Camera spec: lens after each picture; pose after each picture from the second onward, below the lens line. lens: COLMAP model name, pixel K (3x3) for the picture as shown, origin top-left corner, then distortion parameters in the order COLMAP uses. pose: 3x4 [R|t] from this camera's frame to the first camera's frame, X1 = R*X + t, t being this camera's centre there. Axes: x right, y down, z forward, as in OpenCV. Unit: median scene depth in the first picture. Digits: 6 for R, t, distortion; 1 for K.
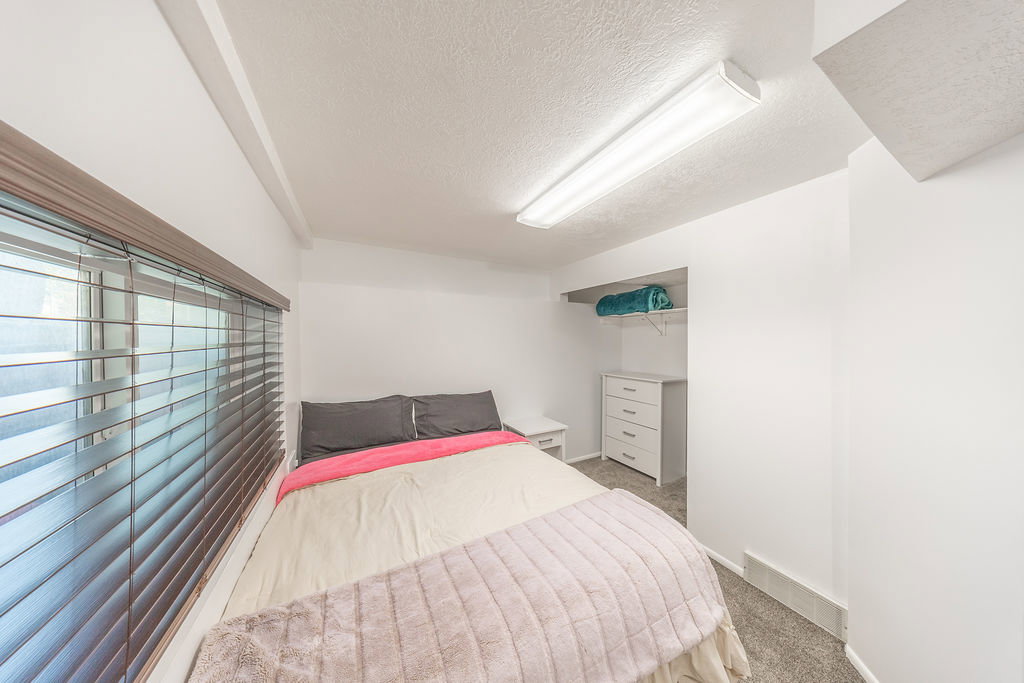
lens RADIAL K [[295.6, 0, 513.4], [0, 295.6, 339.9], [0, 0, 1]] dist [-0.007993, -0.000028]
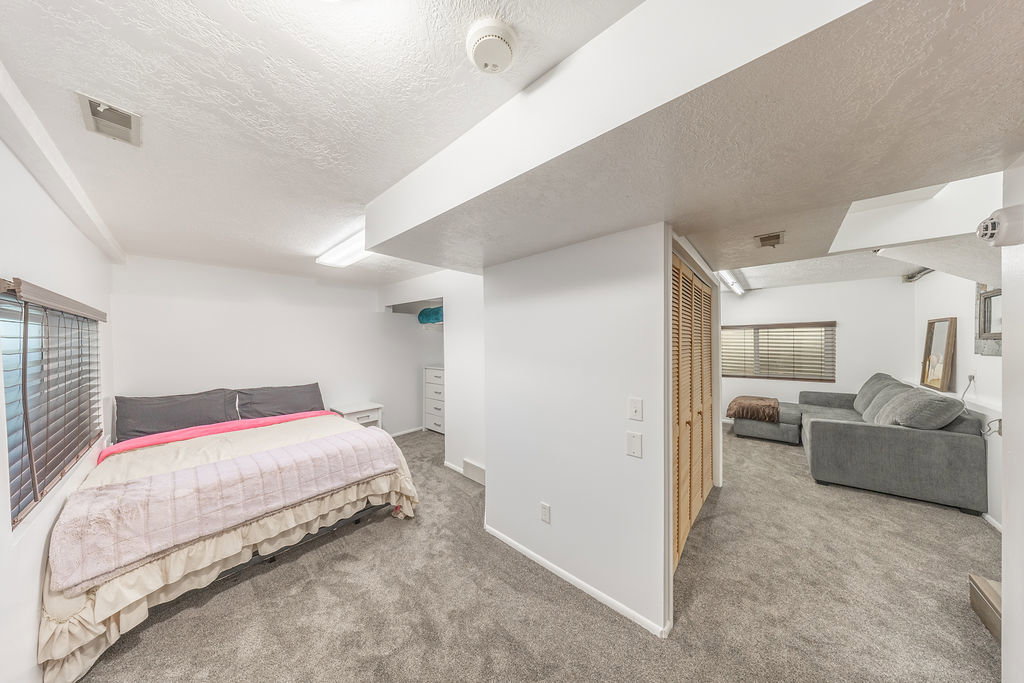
lens RADIAL K [[295.6, 0, 515.3], [0, 295.6, 342.1], [0, 0, 1]] dist [-0.007993, -0.000028]
pose [[0.936480, -0.010086, 0.350575, 0.406335], [0.009432, 0.999949, 0.003572, 0.002446], [-0.350594, -0.000039, 0.936528, -0.705762]]
